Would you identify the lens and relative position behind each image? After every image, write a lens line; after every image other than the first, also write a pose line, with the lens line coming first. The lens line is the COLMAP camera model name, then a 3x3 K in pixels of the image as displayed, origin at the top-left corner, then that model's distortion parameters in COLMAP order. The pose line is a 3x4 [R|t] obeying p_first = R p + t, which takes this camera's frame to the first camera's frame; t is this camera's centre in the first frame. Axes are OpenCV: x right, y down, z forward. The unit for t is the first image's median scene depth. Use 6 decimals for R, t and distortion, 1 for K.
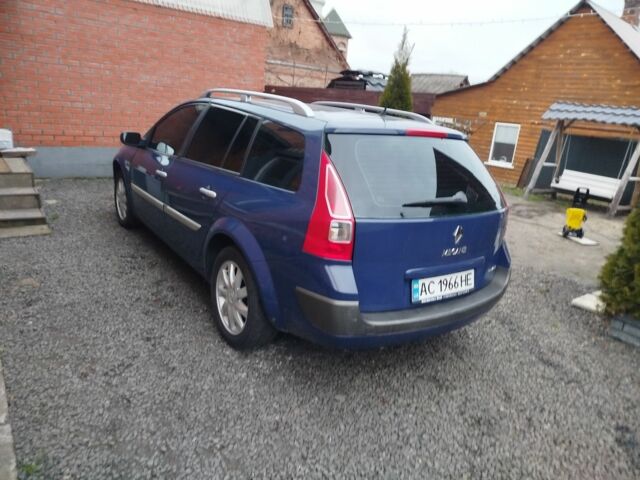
lens RADIAL K [[436.9, 0, 320.0], [0, 436.9, 240.0], [0, 0, 1]] dist [0.035938, -0.031113]
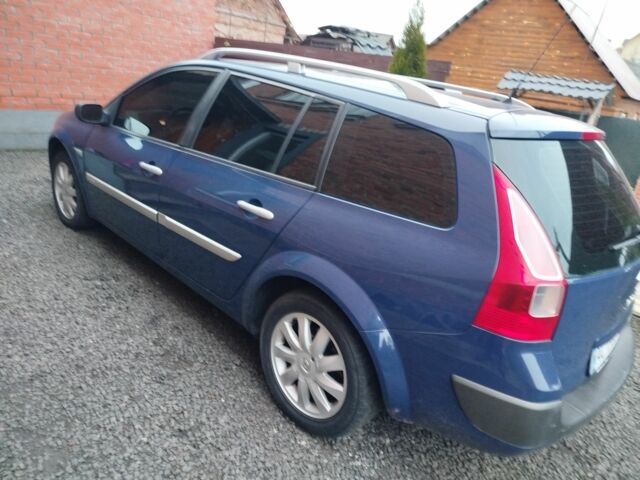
lens RADIAL K [[436.9, 0, 320.0], [0, 436.9, 240.0], [0, 0, 1]] dist [0.035938, -0.031113]
pose [[0.982153, -0.028856, 0.185857, -0.132481], [0.011668, 0.995605, 0.092919, -0.057670], [-0.187721, -0.089092, 0.978173, 0.143172]]
